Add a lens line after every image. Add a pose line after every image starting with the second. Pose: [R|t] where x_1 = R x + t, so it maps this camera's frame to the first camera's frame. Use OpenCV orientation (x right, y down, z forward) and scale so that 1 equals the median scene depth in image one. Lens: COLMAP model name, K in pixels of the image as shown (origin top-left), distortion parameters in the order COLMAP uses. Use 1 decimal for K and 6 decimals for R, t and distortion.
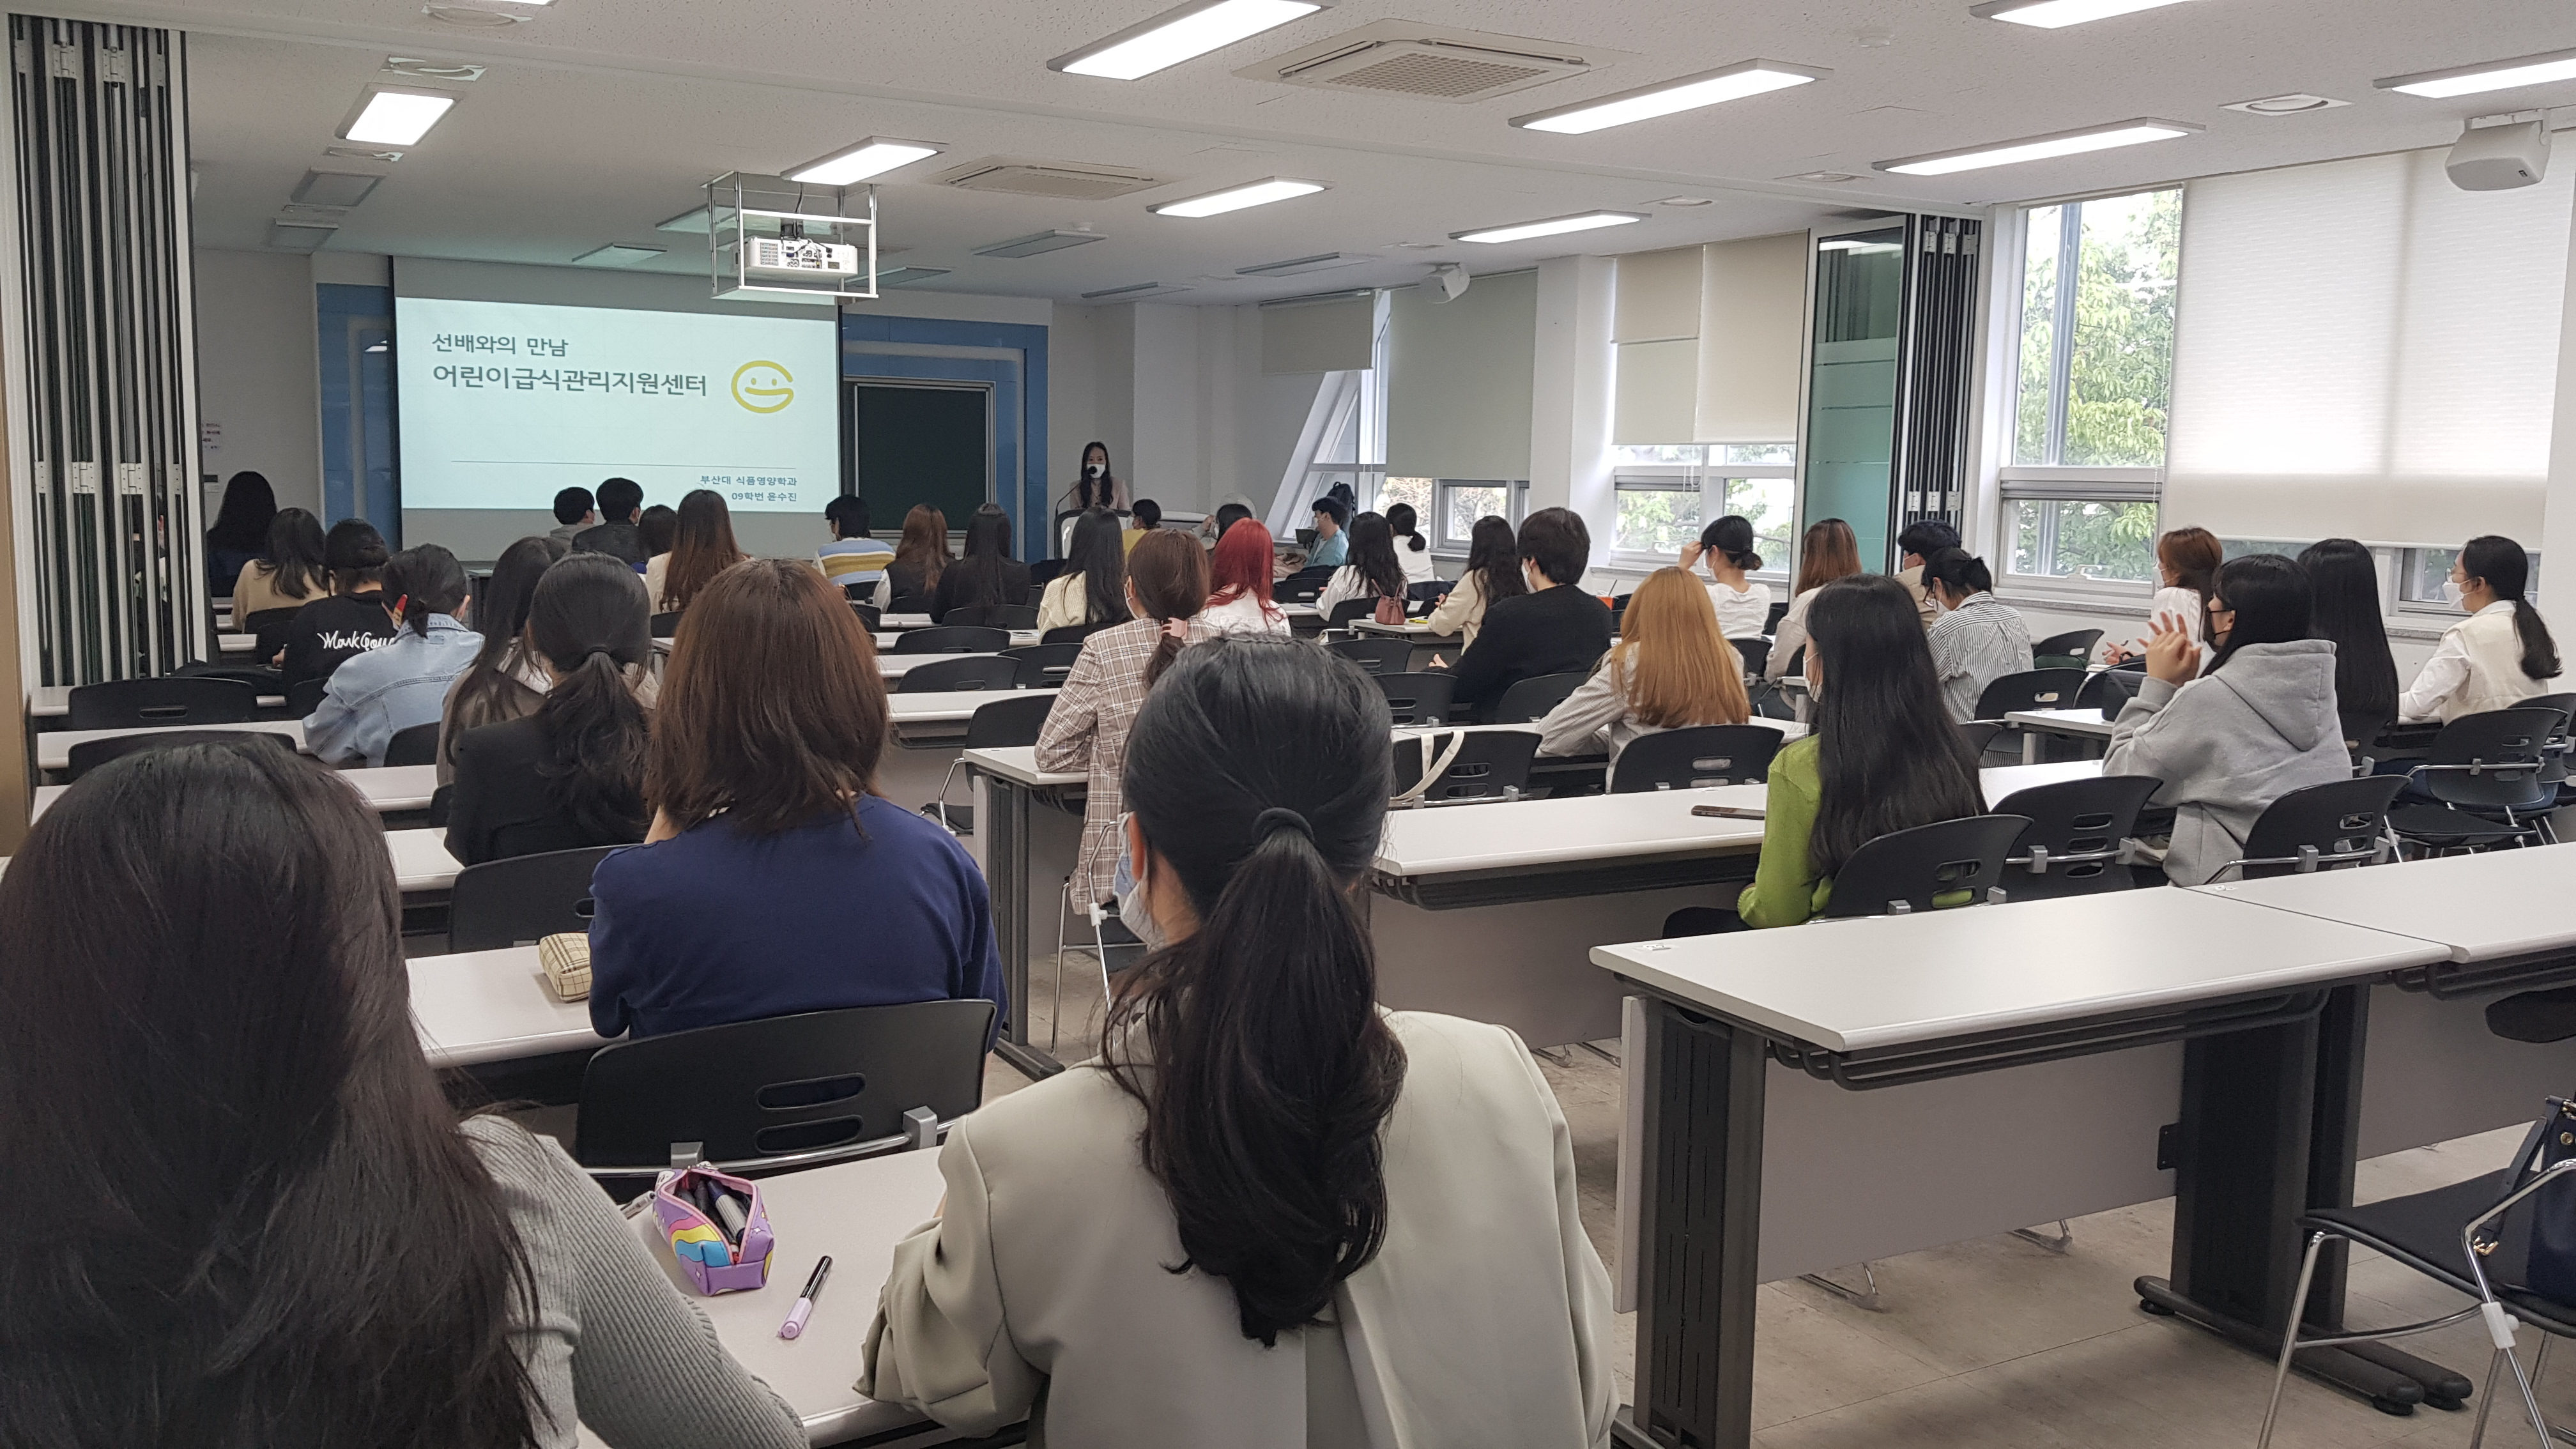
lens RADIAL K [[1975.2, 0, 1243.4], [0, 1975.2, 707.0], [0, 0, 1]] dist [0.098717, -0.190727]
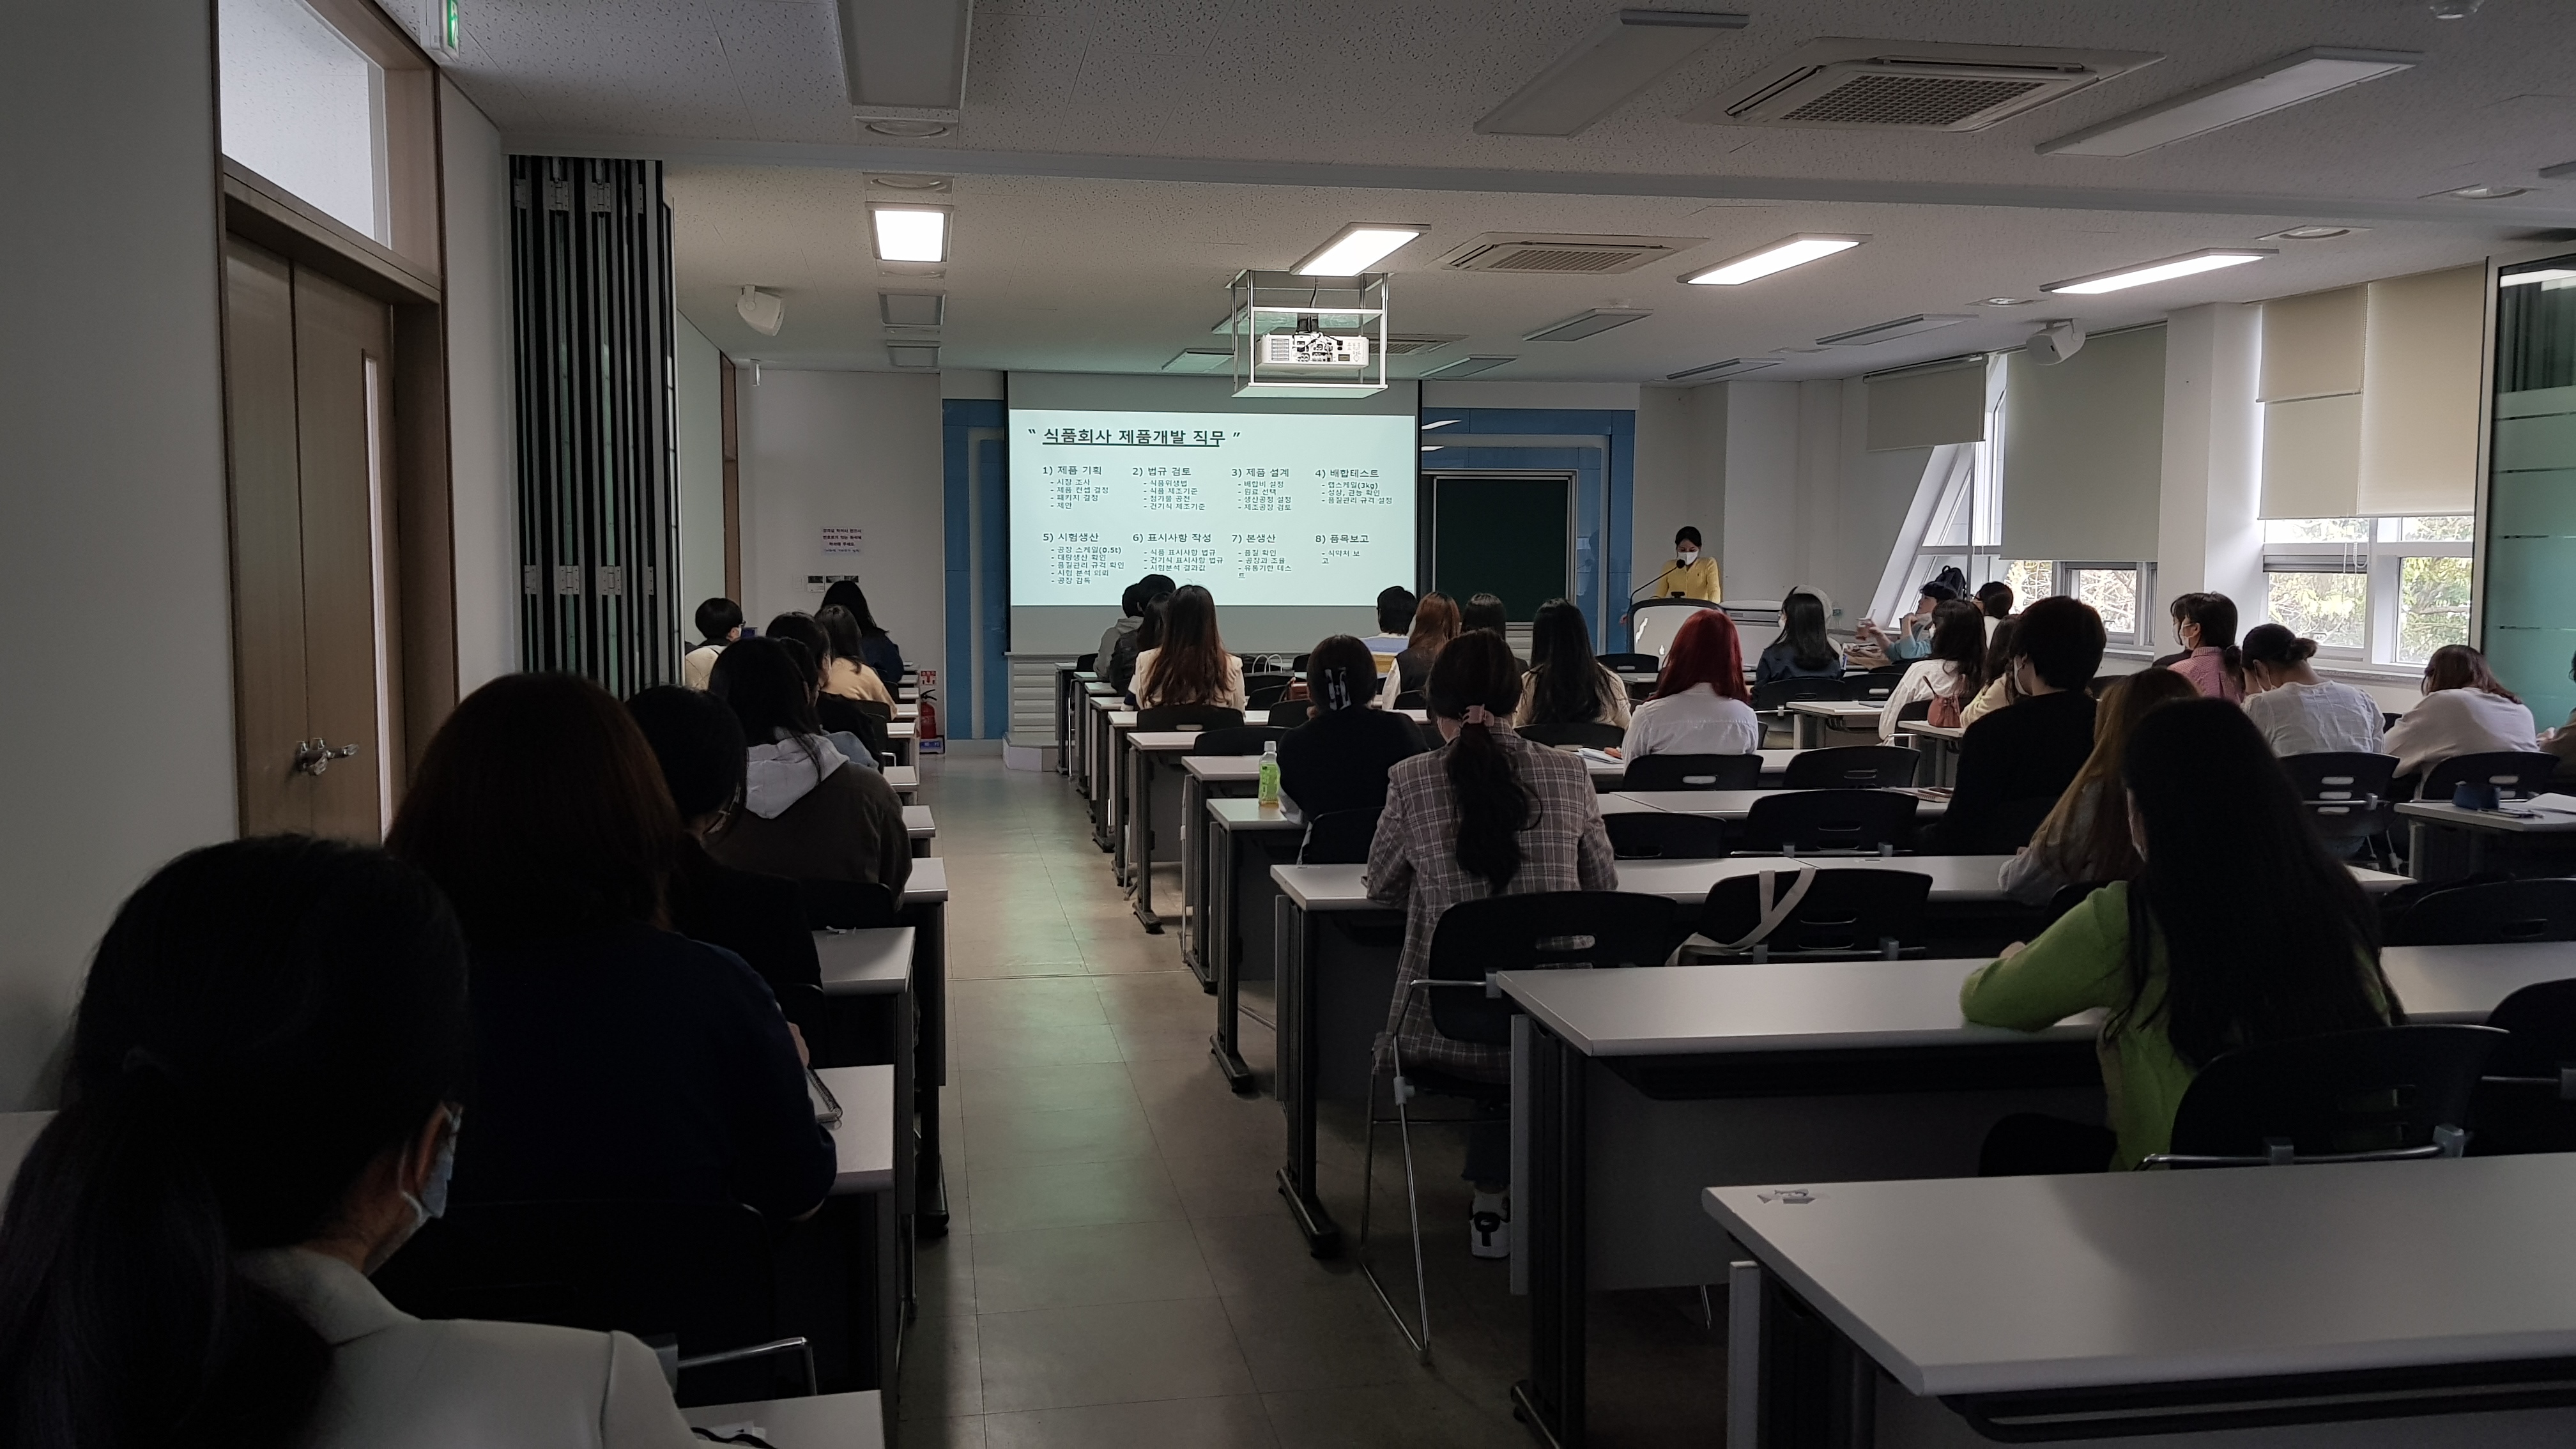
lens RADIAL K [[1968.0, 0, 1277.9], [0, 1968.0, 707.0], [0, 0, 1]] dist [0.105217, -0.180523]
pose [[0.947543, 0.010019, -0.319473, 0.077550], [-0.024334, 0.998869, -0.040848, -0.007642], [0.318702, 0.046480, 0.946715, 0.068614]]
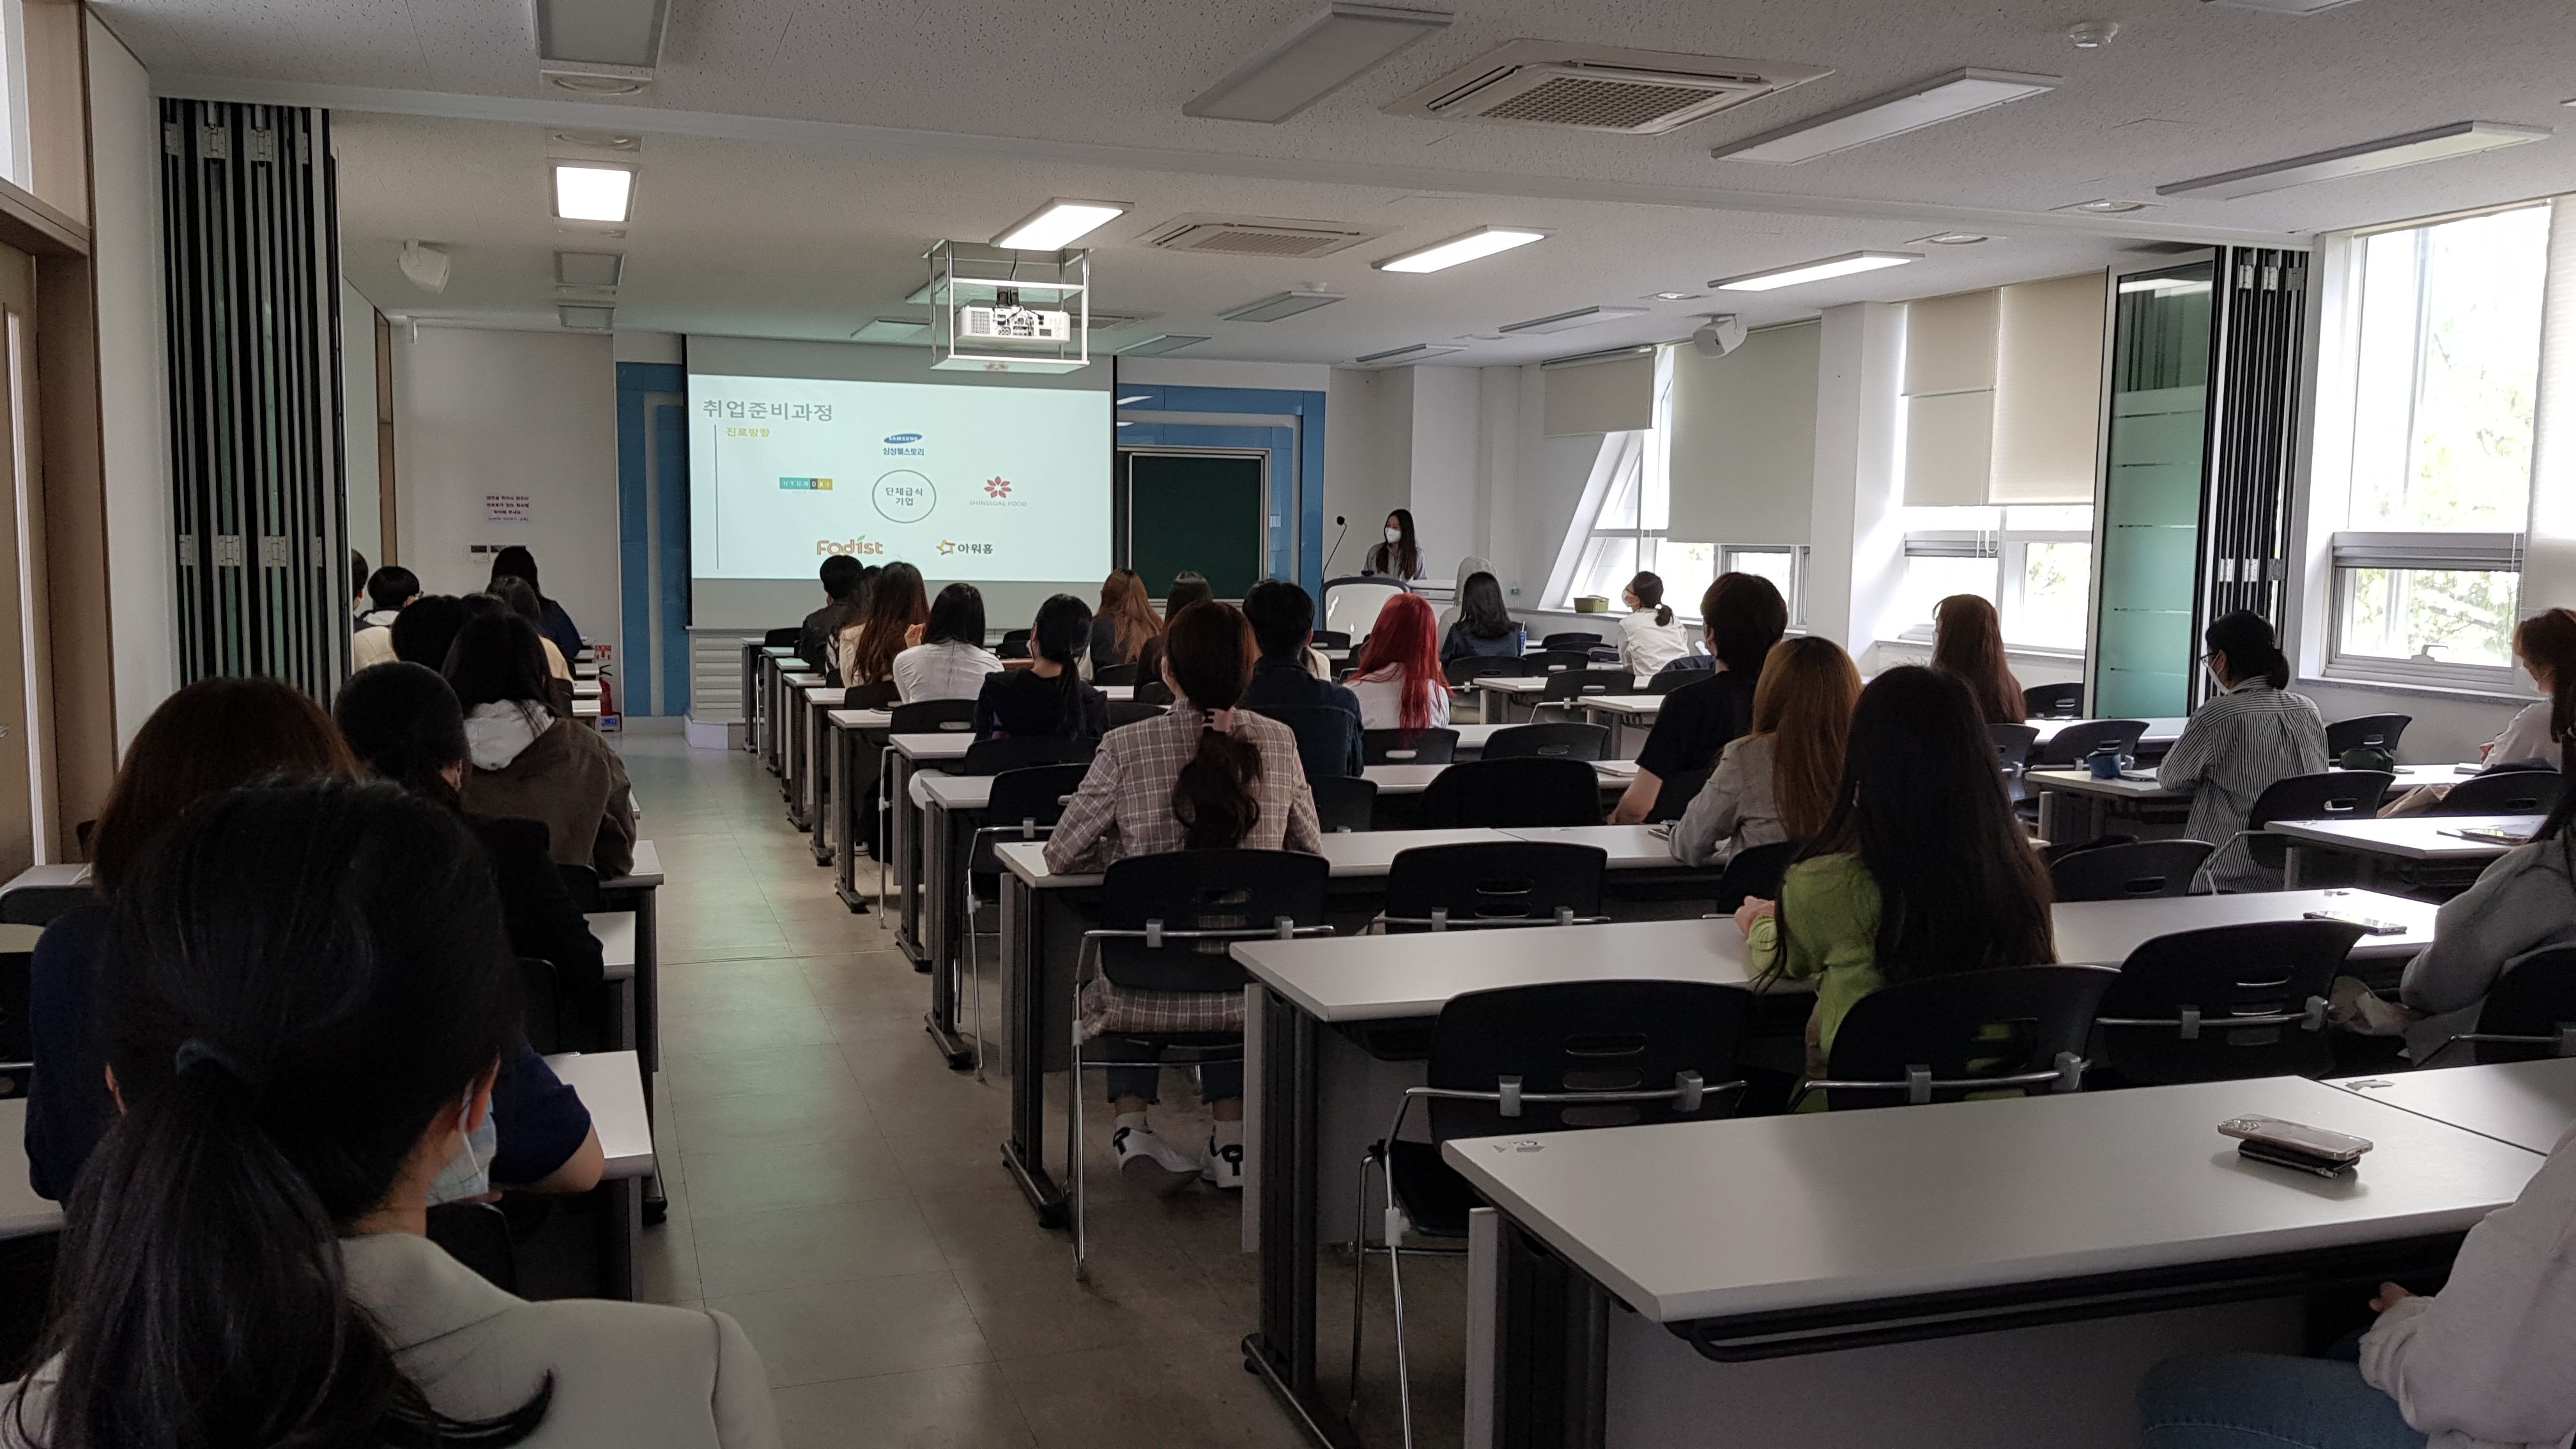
lens RADIAL K [[1966.9, 0, 1251.9], [0, 1966.9, 738.0], [0, 0, 1]] dist [0.104046, -0.194765]
pose [[0.984001, 0.014365, -0.177584, 0.070664], [-0.017378, 0.999730, -0.015421, -0.008164], [0.177315, 0.018260, 0.983985, 0.059697]]
